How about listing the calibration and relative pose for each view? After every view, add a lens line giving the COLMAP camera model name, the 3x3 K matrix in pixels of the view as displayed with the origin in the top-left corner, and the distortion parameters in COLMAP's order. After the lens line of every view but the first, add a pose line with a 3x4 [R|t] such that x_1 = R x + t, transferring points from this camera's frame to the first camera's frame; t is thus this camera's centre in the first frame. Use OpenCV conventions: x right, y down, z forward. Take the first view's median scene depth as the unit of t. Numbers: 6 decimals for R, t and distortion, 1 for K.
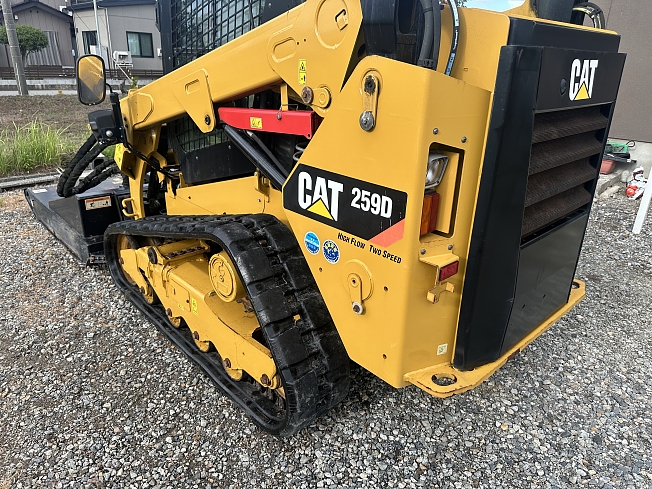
lens RADIAL K [[463.1, 0, 327.0], [0, 463.1, 248.5], [0, 0, 1]] dist [0.037311, -0.048594]
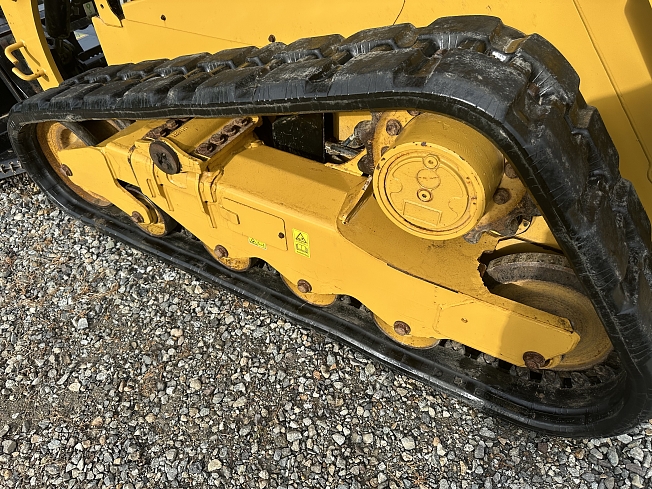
lens RADIAL K [[463.1, 0, 328.1], [0, 463.1, 243.3], [0, 0, 1]] dist [0.037311, -0.048594]
pose [[0.950540, -0.258177, 0.172681, -0.351965], [0.174903, 0.904344, 0.389322, -0.069359], [-0.256677, -0.339863, 0.904771, 0.539957]]
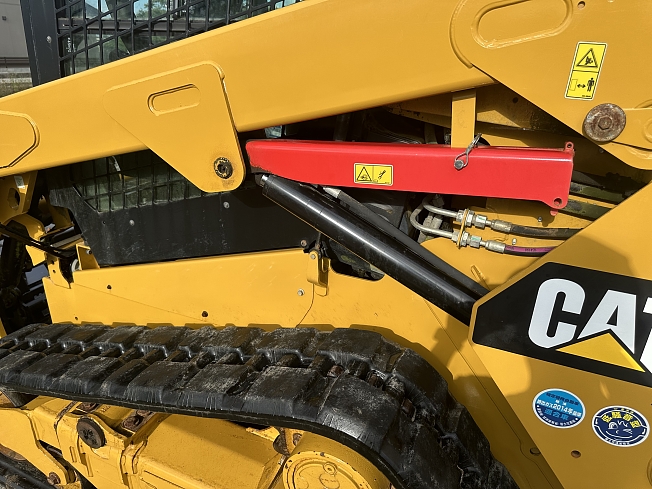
lens RADIAL K [[463.1, 0, 323.2], [0, 463.1, 241.7], [0, 0, 1]] dist [0.037311, -0.048594]
pose [[0.918774, -0.163395, 0.359383, -0.319815], [0.153936, 0.986549, 0.054996, -0.196547], [-0.363535, 0.004793, 0.931568, 0.479014]]
